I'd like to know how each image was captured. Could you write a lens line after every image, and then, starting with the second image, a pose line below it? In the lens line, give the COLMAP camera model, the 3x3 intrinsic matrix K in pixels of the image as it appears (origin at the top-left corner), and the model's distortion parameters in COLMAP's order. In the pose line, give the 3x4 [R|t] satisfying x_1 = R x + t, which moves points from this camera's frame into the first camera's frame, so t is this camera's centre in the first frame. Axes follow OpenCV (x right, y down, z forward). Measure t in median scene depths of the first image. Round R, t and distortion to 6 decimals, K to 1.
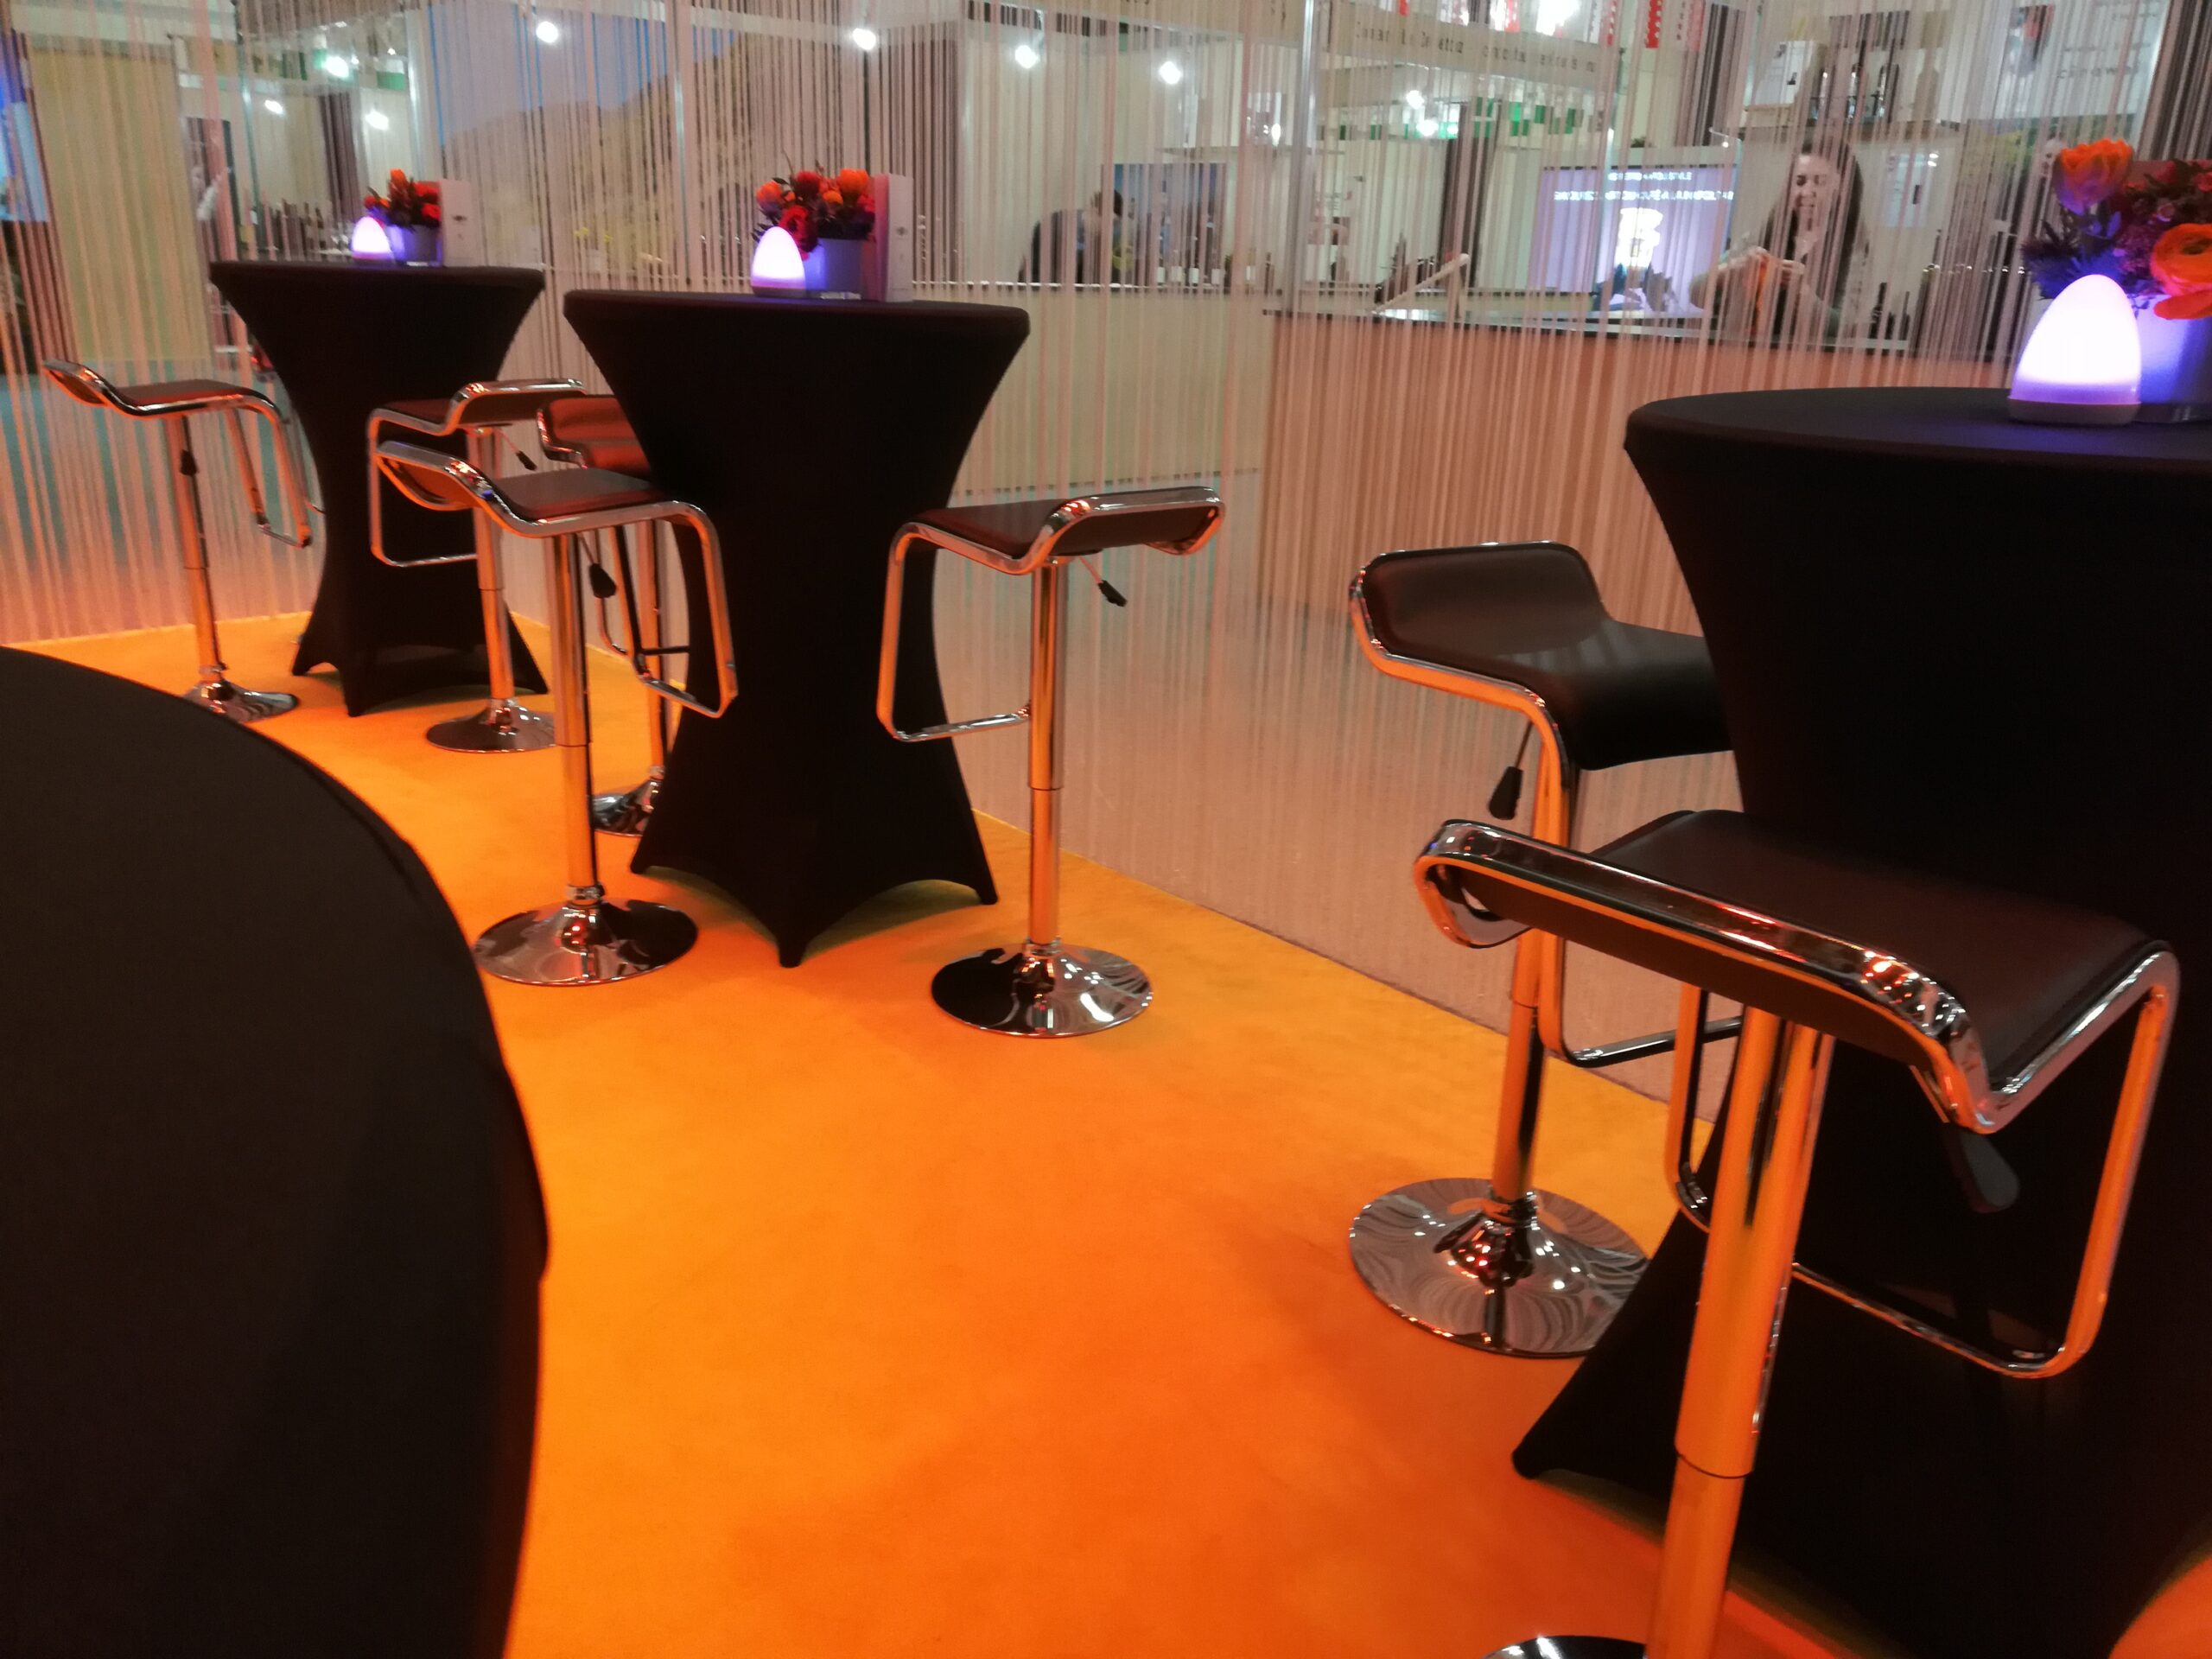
lens RADIAL K [[1615.1, 0, 1106.0], [0, 1615.1, 829.5], [0, 0, 1]] dist [0.040371, -0.067270]
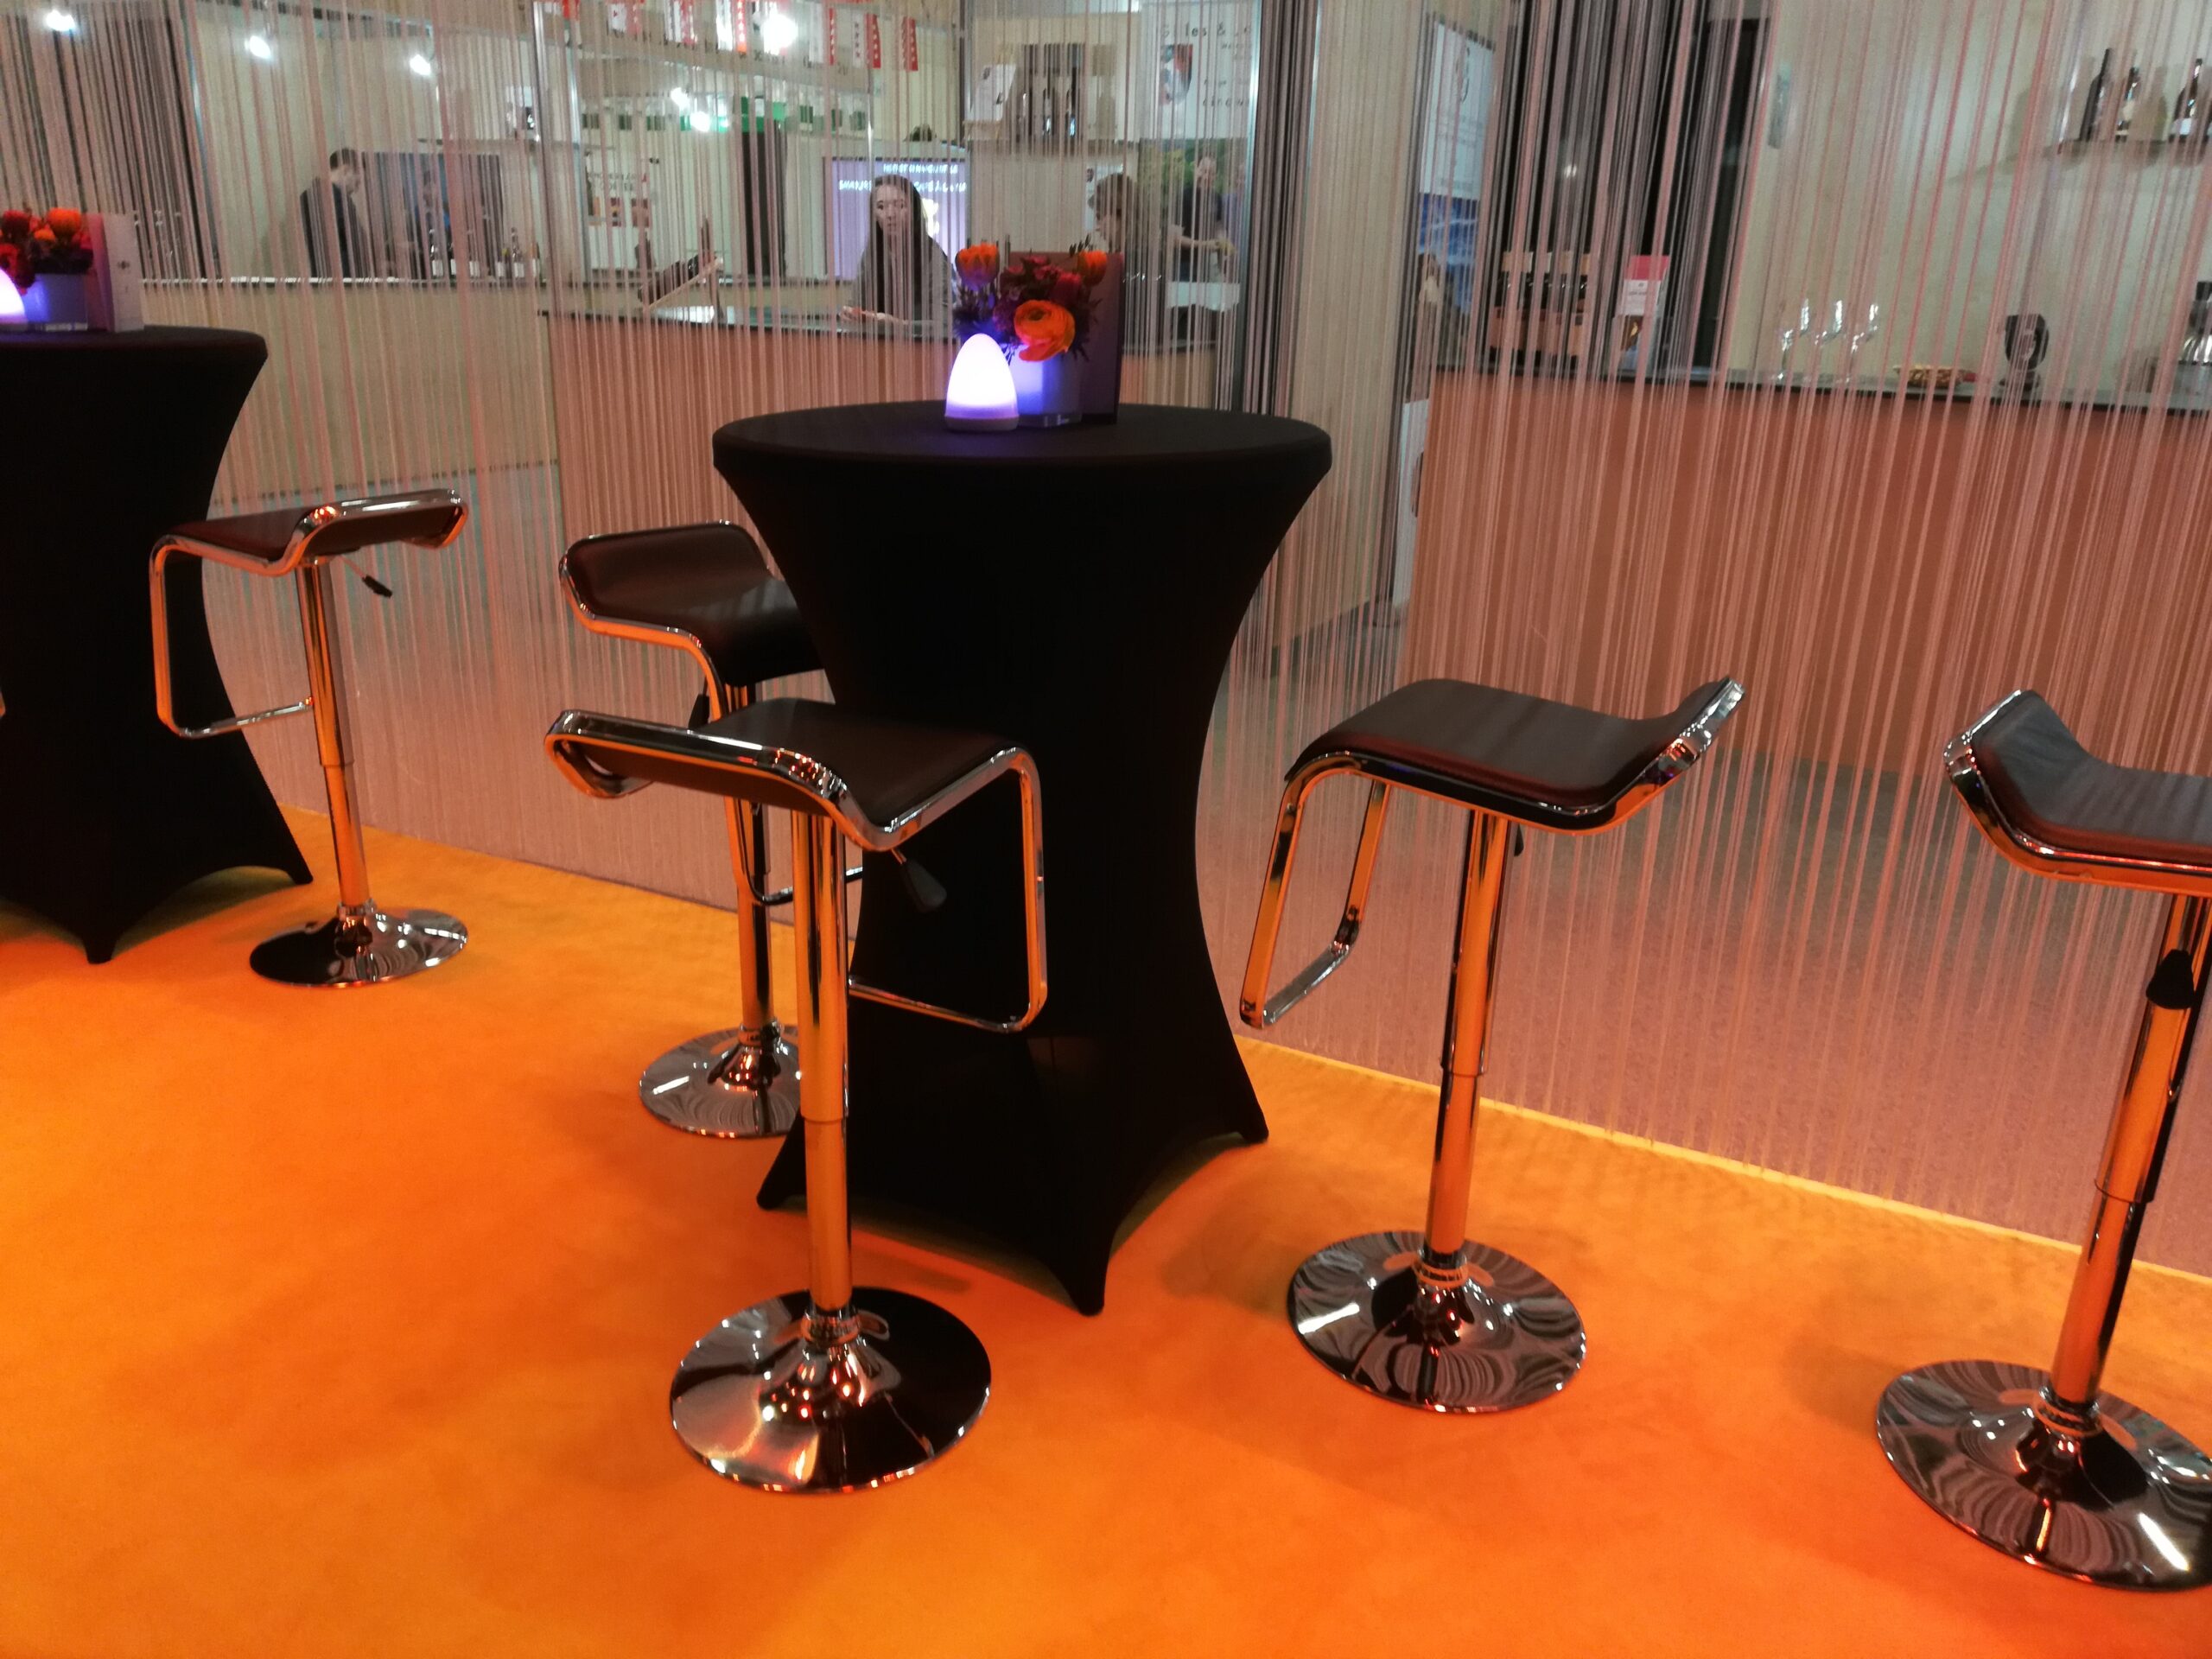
lens RADIAL K [[1615.1, 0, 1106.0], [0, 1615.1, 829.5], [0, 0, 1]] dist [0.040371, -0.067270]
pose [[0.925631, -0.127401, 0.356338, 0.046677], [0.122488, 0.991801, 0.036421, 0.041305], [-0.358057, 0.009935, 0.933647, -0.229140]]
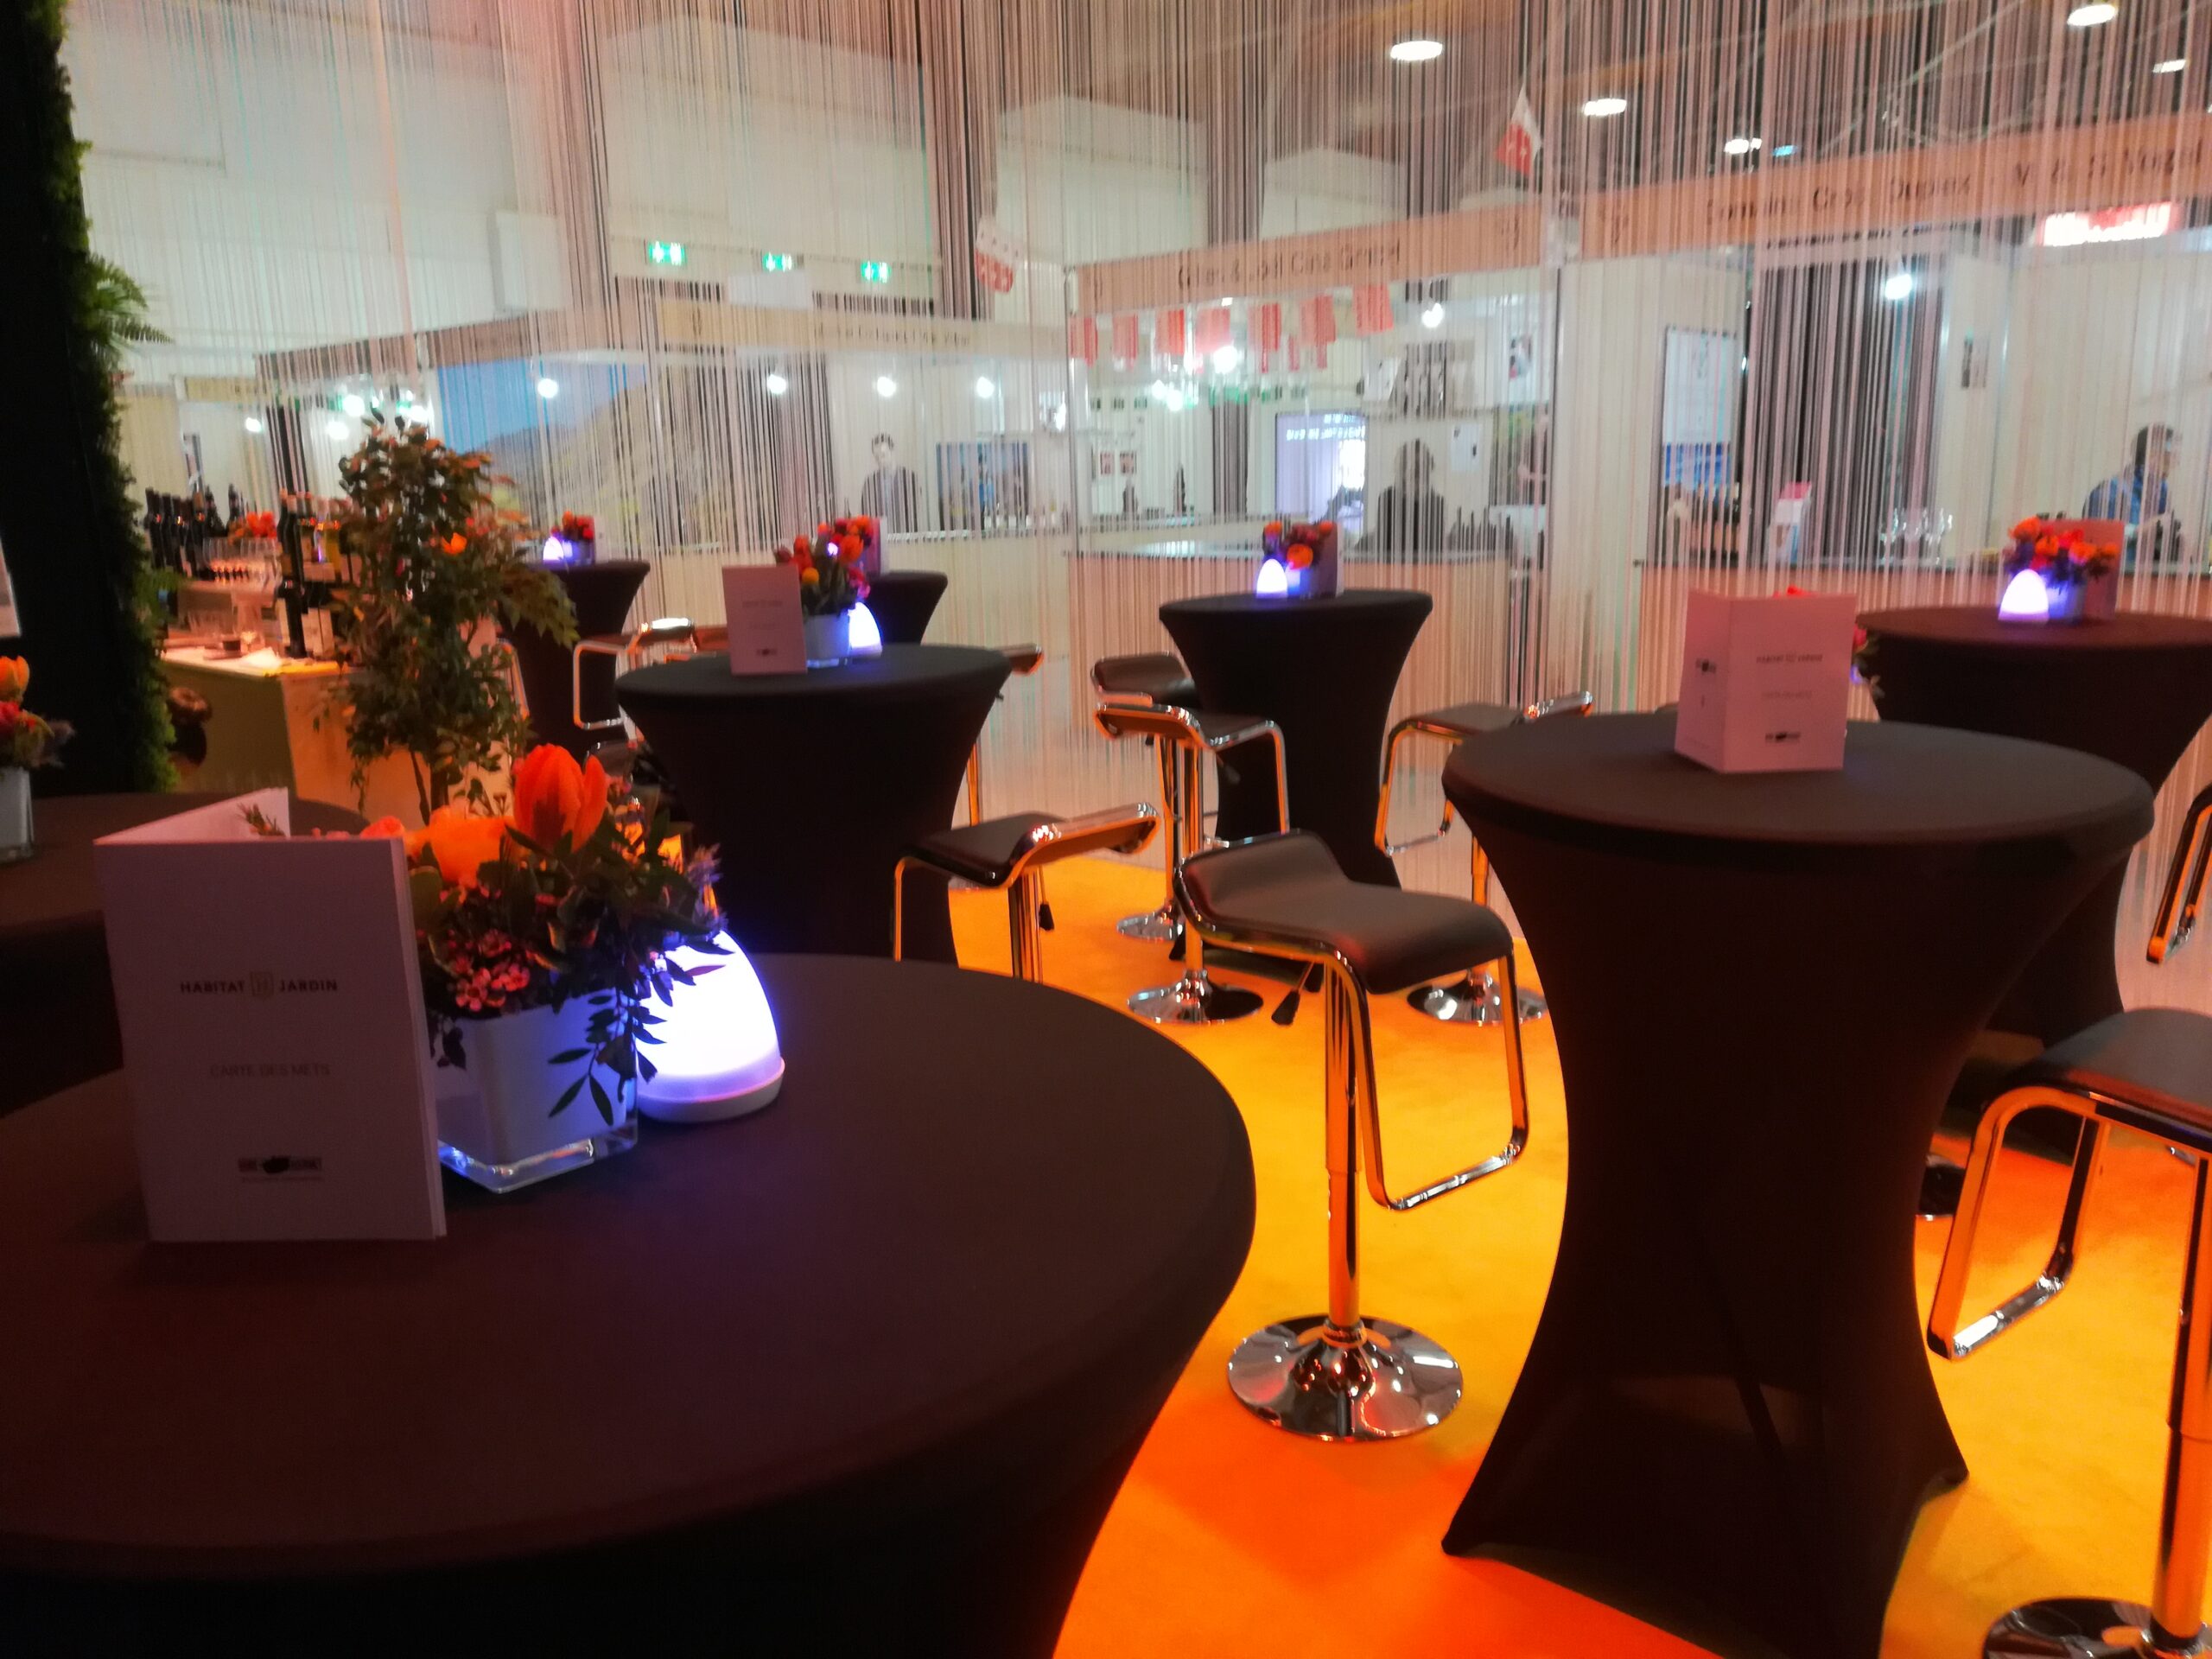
lens RADIAL K [[1615.1, 0, 1106.0], [0, 1615.1, 829.5], [0, 0, 1]] dist [0.040371, -0.067270]
pose [[0.992114, -0.076180, 0.099532, -0.078968], [0.087896, 0.988974, -0.119185, 0.301345], [-0.089355, 0.126993, 0.987871, -1.138739]]
